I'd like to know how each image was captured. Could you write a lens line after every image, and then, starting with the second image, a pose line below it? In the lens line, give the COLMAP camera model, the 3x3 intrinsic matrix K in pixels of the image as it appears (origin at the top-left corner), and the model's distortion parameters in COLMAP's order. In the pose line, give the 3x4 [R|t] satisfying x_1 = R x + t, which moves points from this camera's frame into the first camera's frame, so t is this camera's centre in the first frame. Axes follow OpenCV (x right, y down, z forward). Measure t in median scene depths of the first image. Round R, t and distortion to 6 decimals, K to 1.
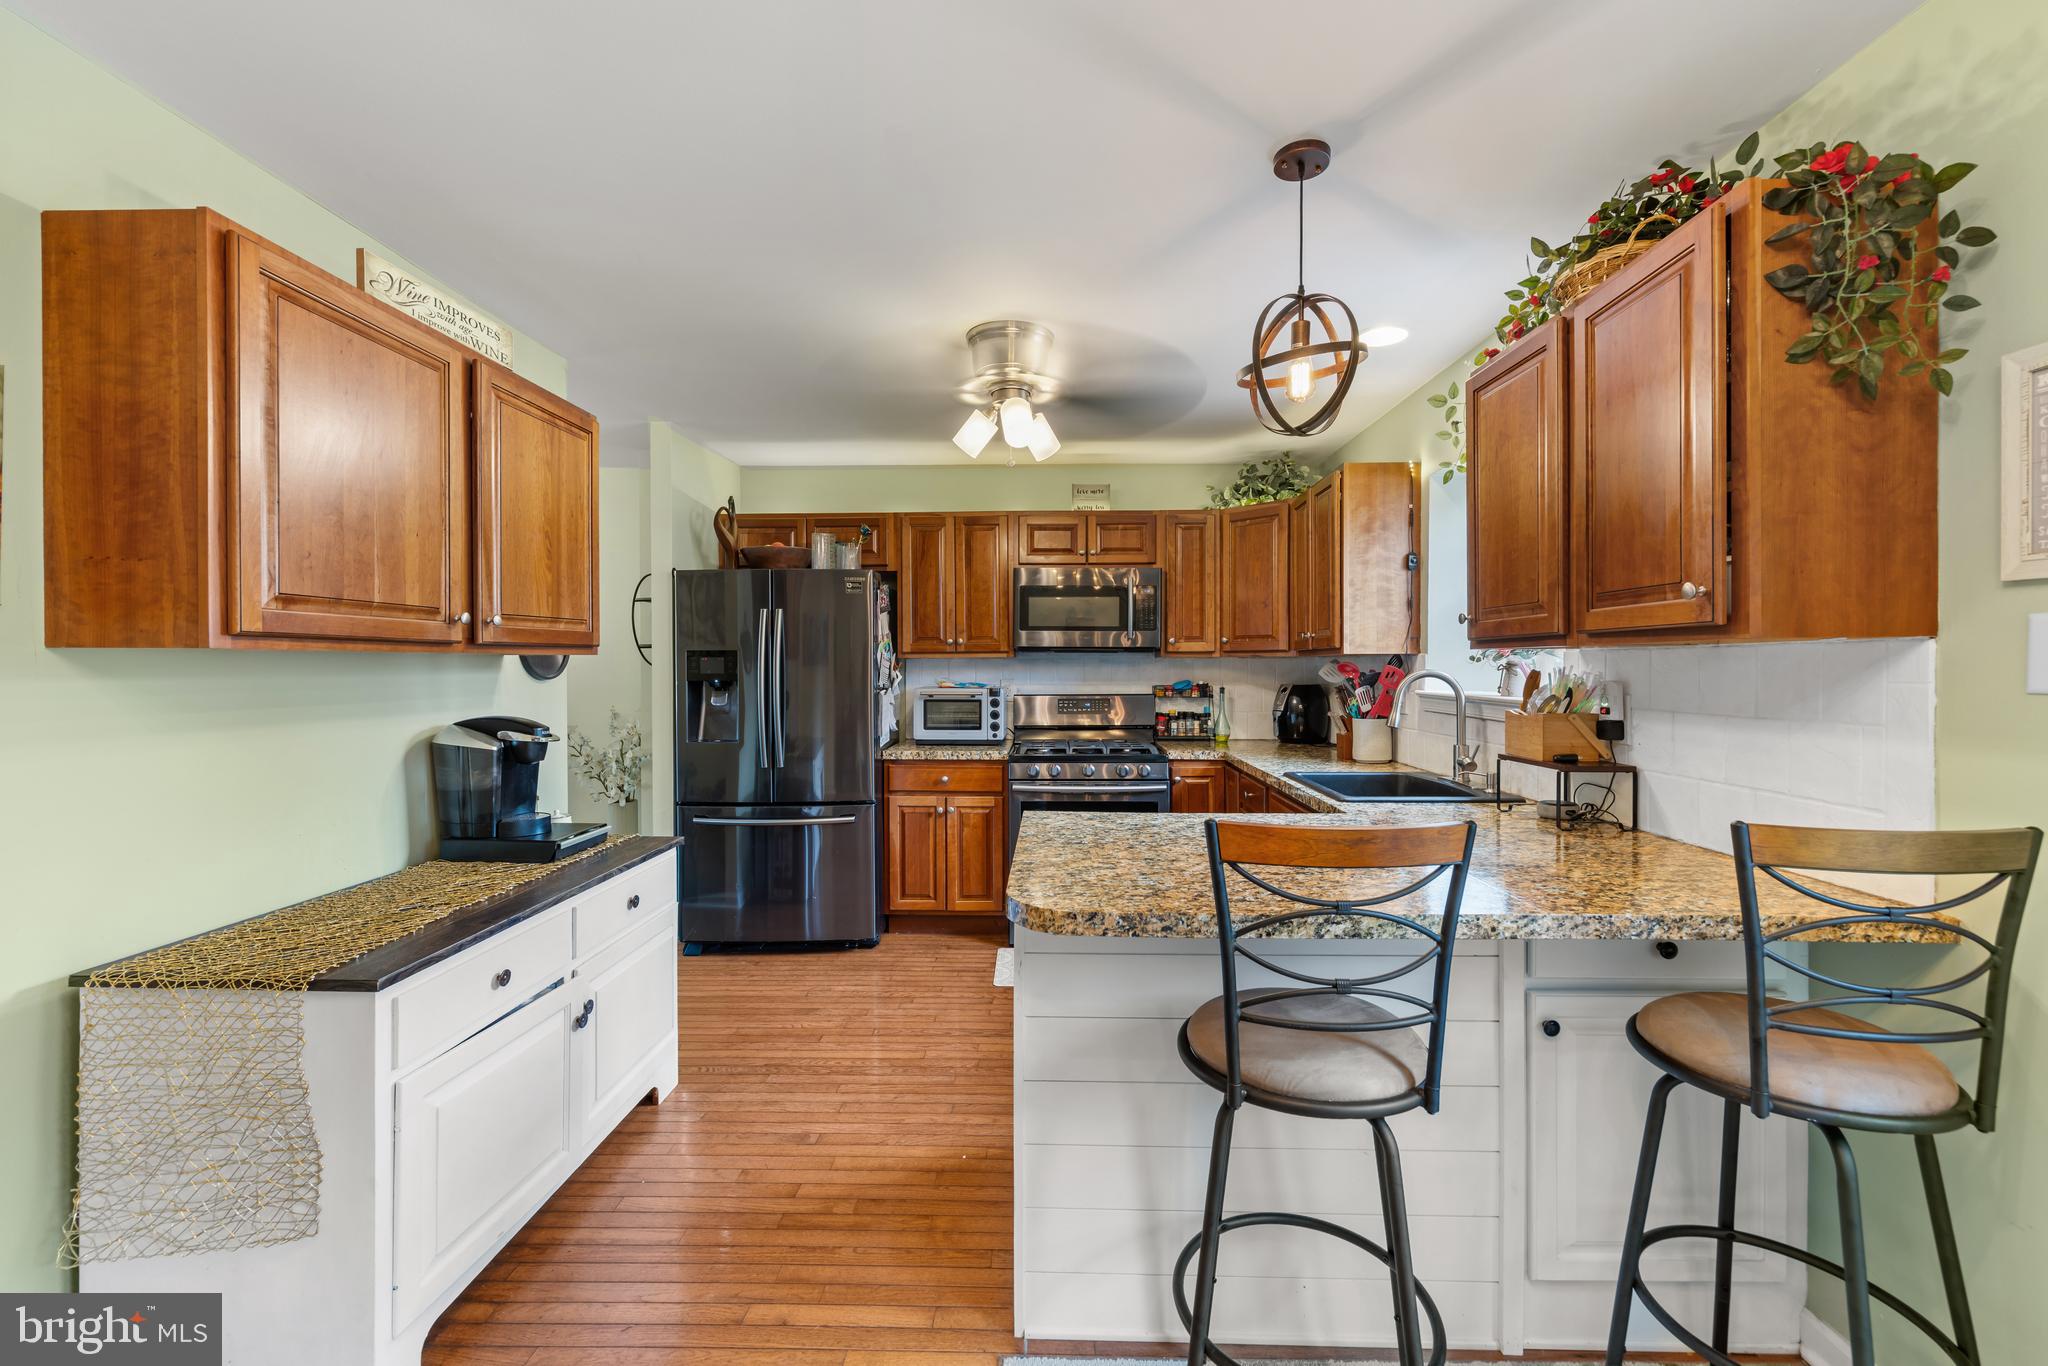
lens RADIAL K [[818.2, 0, 1027.4], [0, 818.2, 675.3], [0, 0, 1]] dist [-0.006691, 0.000440]
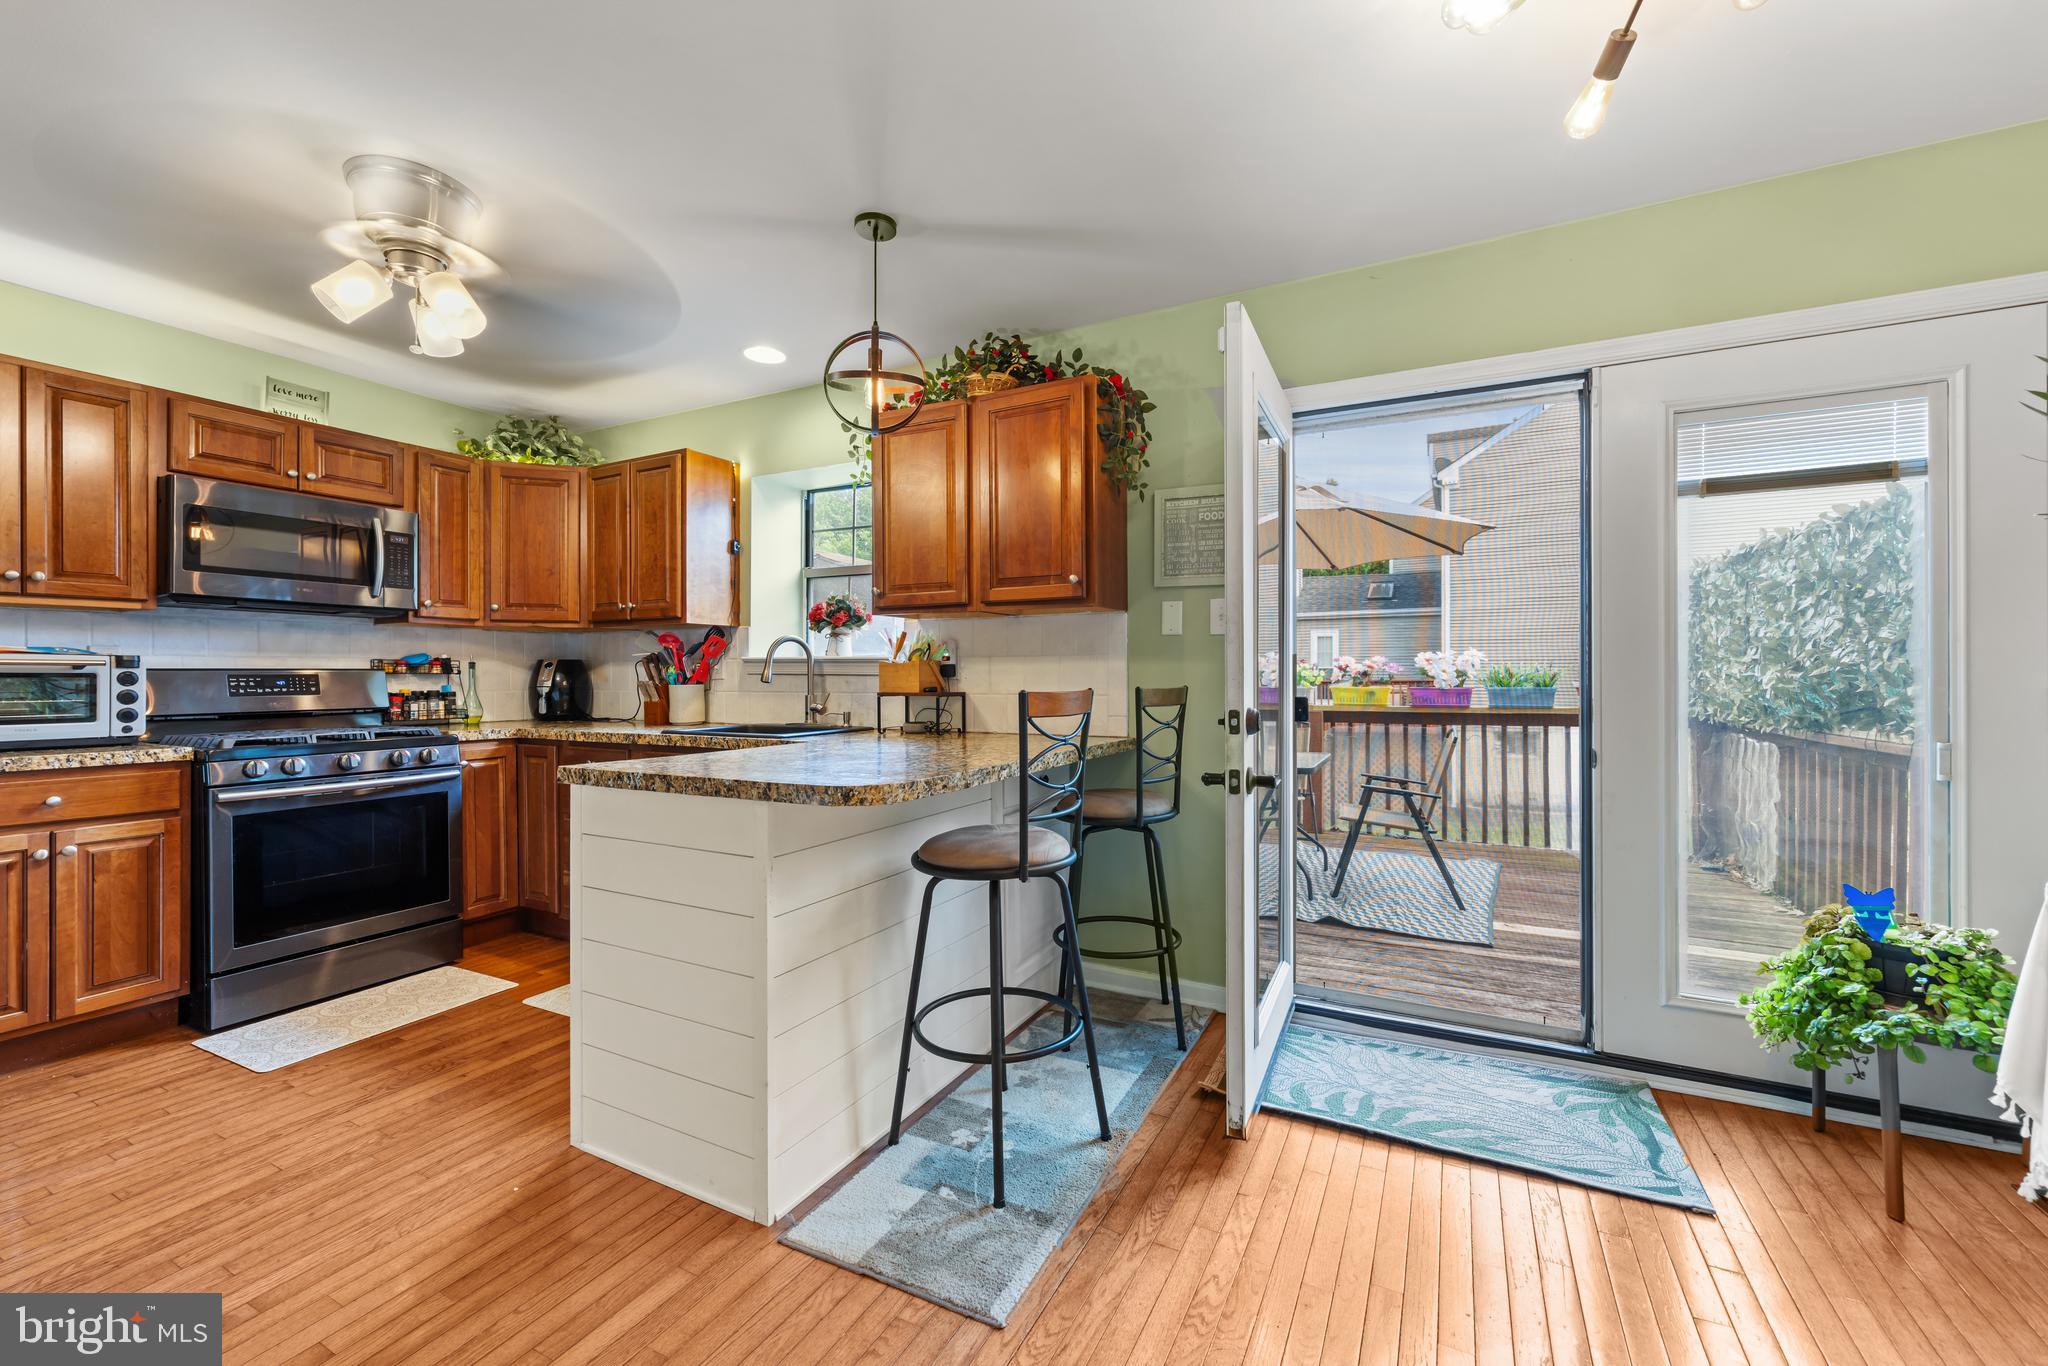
lens RADIAL K [[818.2, 0, 1027.4], [0, 818.2, 675.3], [0, 0, 1]] dist [-0.006691, 0.000440]
pose [[0.436254, 0.001553, 0.899822, -0.324148], [0.009264, 0.999938, -0.006217, 0.044593], [-0.899776, 0.011048, 0.436212, 0.094034]]
